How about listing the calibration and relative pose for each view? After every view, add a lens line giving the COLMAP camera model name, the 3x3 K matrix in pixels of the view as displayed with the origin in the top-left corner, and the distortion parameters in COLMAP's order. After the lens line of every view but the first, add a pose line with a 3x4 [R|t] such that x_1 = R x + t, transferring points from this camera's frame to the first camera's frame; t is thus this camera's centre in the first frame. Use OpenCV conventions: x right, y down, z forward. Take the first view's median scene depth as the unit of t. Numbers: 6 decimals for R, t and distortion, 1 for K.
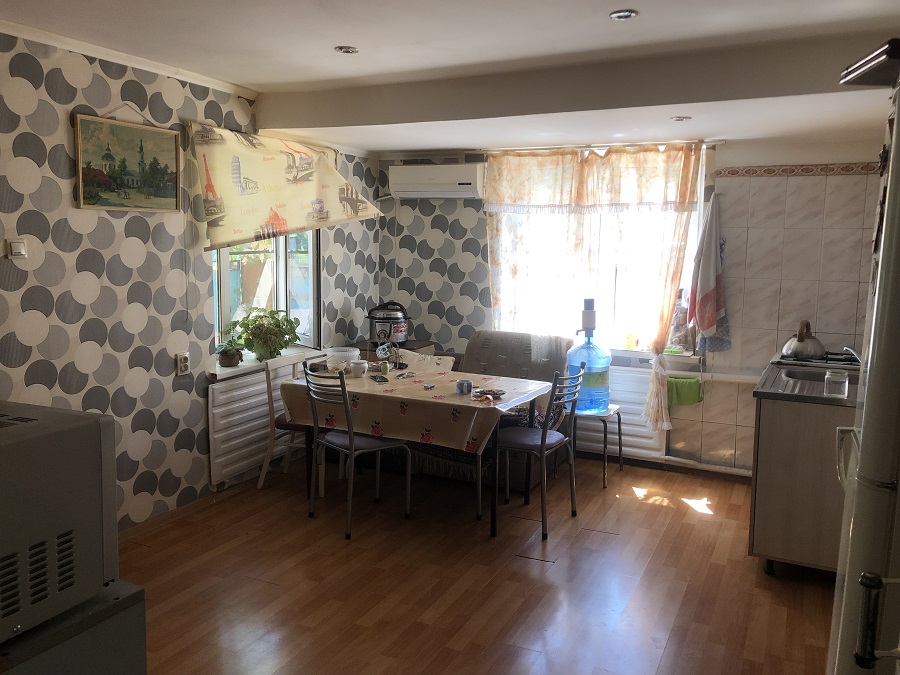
lens RADIAL K [[729.4, 0, 450.0], [0, 729.4, 337.5], [0, 0, 1]] dist [0.019737, -0.013970]
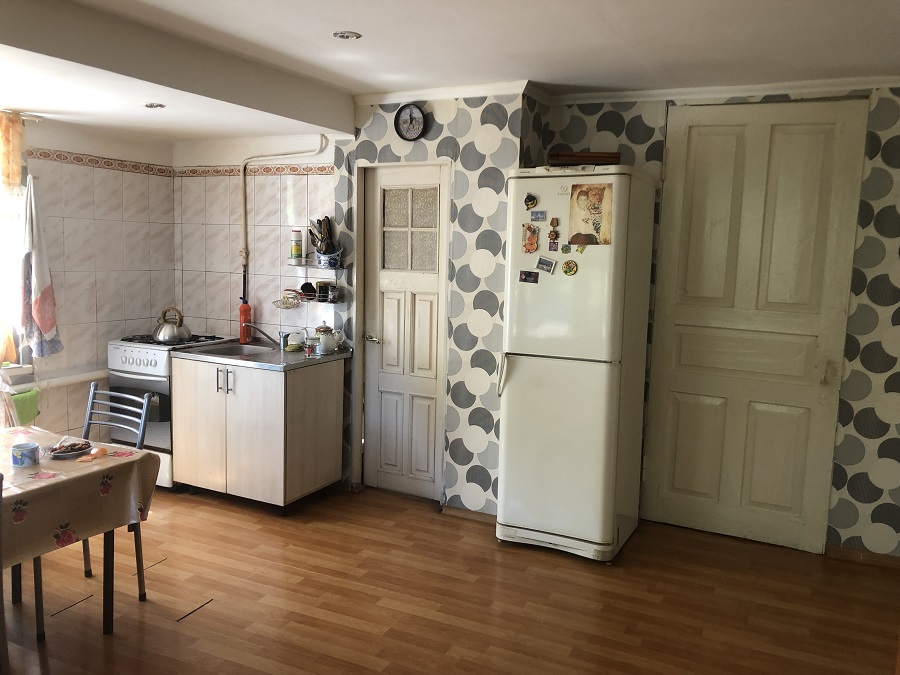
lens RADIAL K [[729.4, 0, 450.0], [0, 729.4, 337.5], [0, 0, 1]] dist [0.019737, -0.013970]
pose [[0.001750, -0.136409, 0.990651, -0.479709], [0.102479, 0.985461, 0.135513, -0.067502], [-0.994734, 0.101284, 0.015704, 0.459883]]
